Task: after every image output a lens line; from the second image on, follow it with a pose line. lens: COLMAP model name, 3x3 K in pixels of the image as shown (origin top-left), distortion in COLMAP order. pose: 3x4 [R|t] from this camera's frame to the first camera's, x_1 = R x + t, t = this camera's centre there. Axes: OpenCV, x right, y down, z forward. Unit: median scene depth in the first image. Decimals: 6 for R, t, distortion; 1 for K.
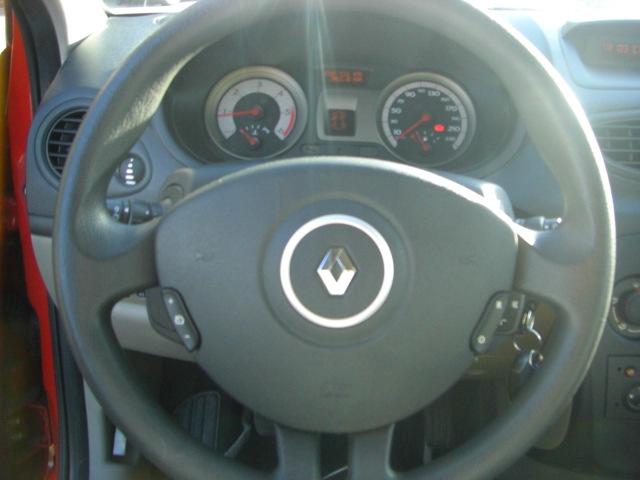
lens RADIAL K [[721.4, 0, 375.2], [0, 721.4, 202.7], [0, 0, 1]] dist [-0.163614, 0.064371]
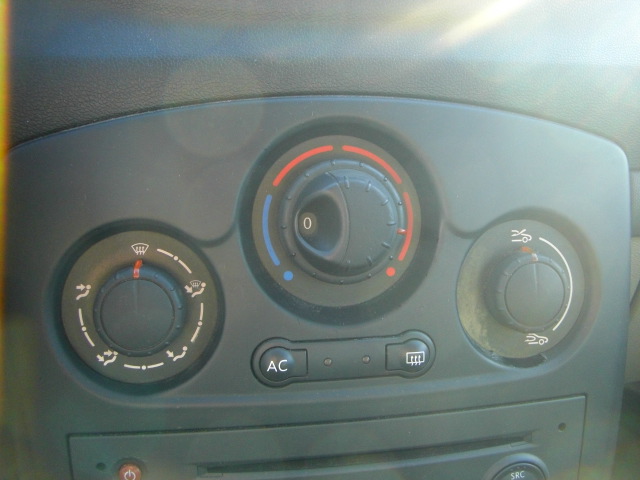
lens RADIAL K [[721.4, 0, 375.2], [0, 721.4, 202.7], [0, 0, 1]] dist [-0.163614, 0.064371]
pose [[0.986783, -0.045871, 0.155421, 0.445243], [0.032951, 0.995861, 0.084709, 0.064457], [-0.158663, -0.078468, 0.984210, 0.611977]]
